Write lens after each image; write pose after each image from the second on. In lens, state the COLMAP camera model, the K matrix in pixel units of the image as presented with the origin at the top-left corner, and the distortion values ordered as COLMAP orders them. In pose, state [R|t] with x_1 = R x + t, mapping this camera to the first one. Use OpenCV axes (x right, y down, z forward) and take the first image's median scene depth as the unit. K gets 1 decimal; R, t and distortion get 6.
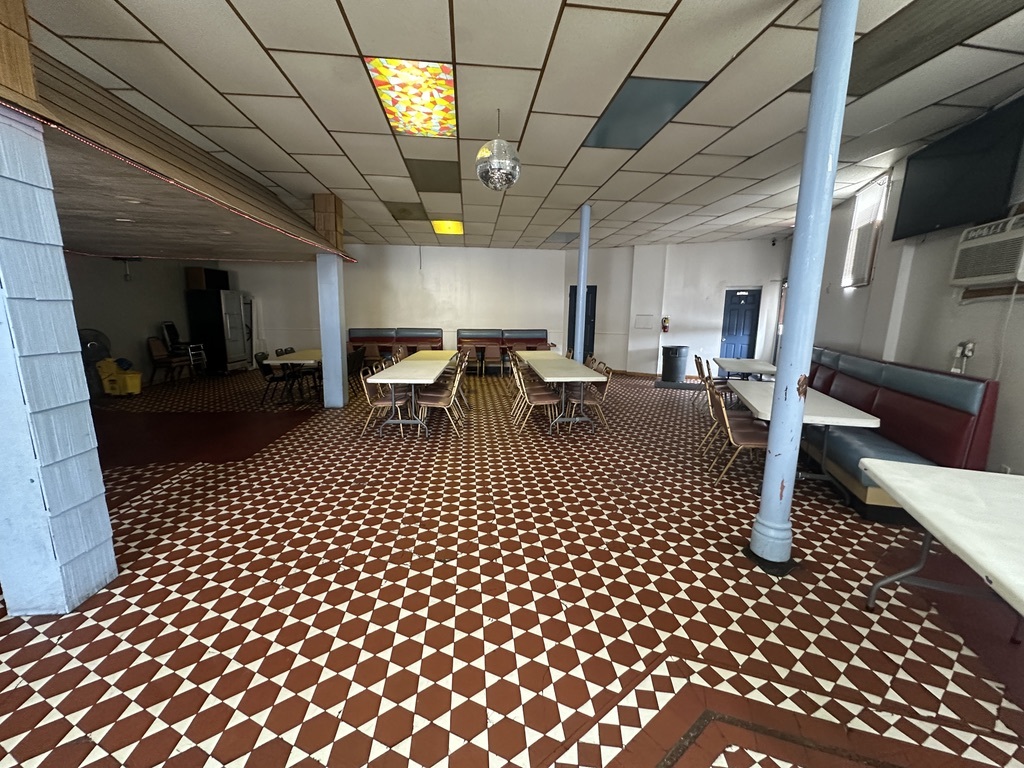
lens RADIAL K [[407.5, 0, 509.9], [0, 407.5, 386.7], [0, 0, 1]] dist [-0.006031, 0.000324]
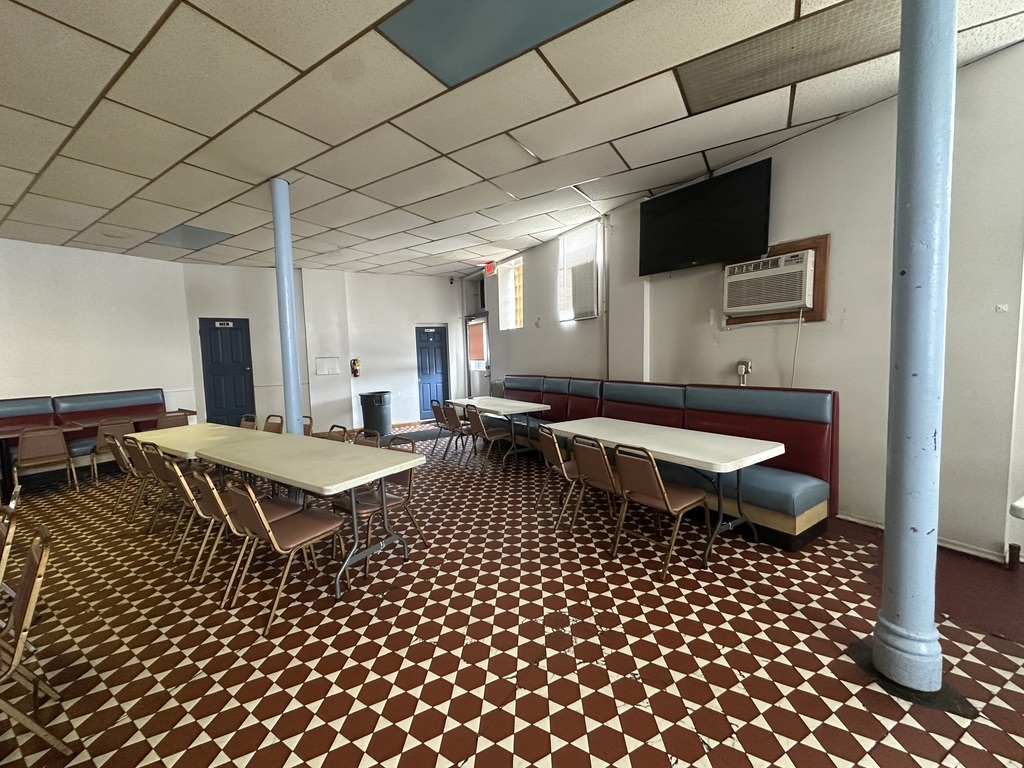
lens RADIAL K [[407.5, 0, 512.7], [0, 407.5, 385.6], [0, 0, 1]] dist [-0.006031, 0.000324]
pose [[0.617089, -0.093974, 0.781262, -0.121086], [0.178569, 0.983665, -0.022725, -0.078909], [-0.766364, 0.153532, 0.623790, 0.472856]]
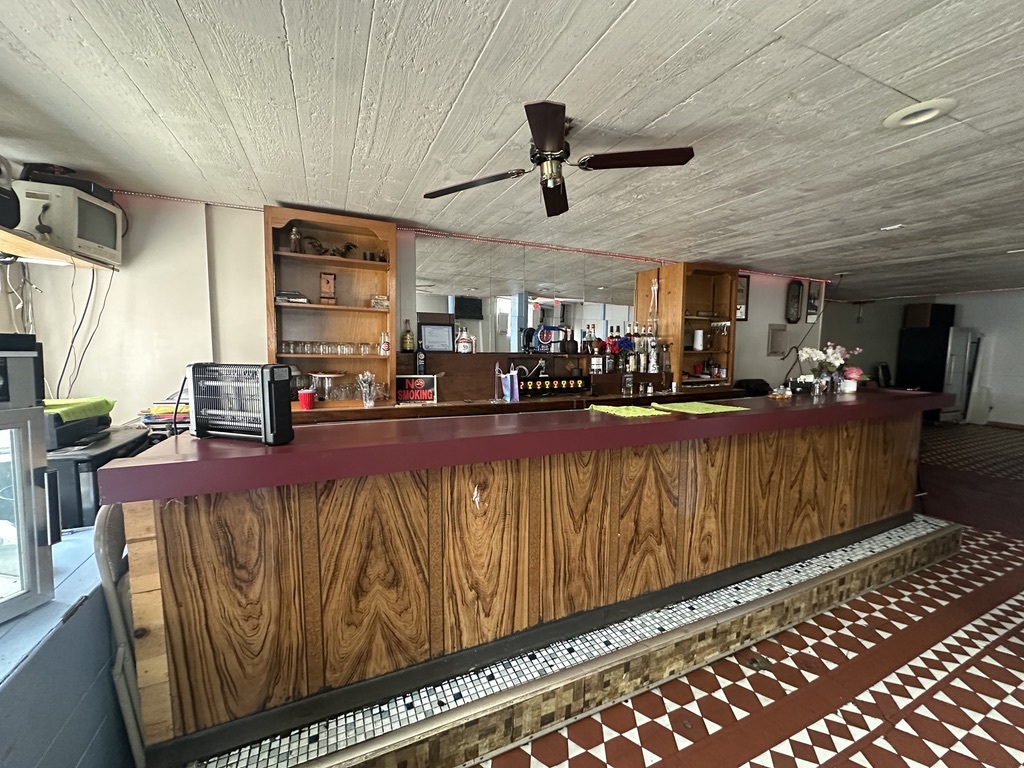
lens RADIAL K [[407.5, 0, 511.4], [0, 407.5, 383.3], [0, 0, 1]] dist [-0.006031, 0.000324]
pose [[0.314642, 0.070670, -0.946576, -0.308342], [-0.169245, 0.985422, 0.017313, 0.031624], [0.934000, 0.154756, 0.322016, -0.190873]]
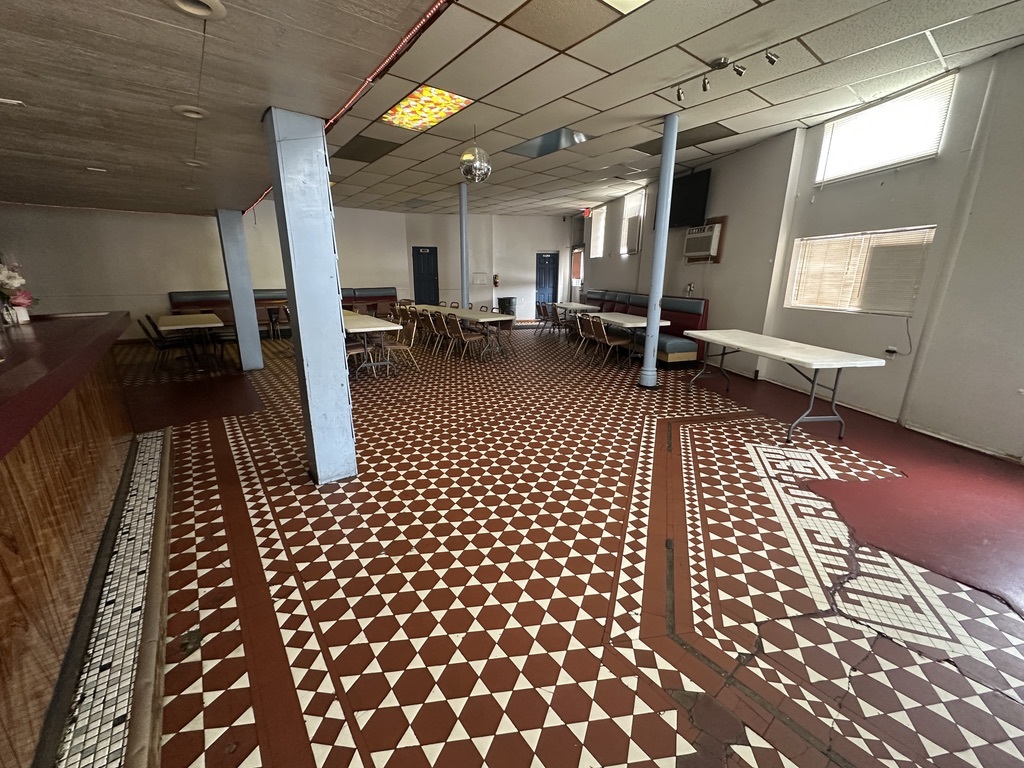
lens RADIAL K [[407.5, 0, 509.8], [0, 407.5, 385.5], [0, 0, 1]] dist [-0.006031, 0.000324]
pose [[0.849300, -0.146829, 0.507080, -0.499842], [0.099436, 0.987843, 0.119495, 0.041321], [-0.518460, -0.051066, 0.853575, -0.211921]]
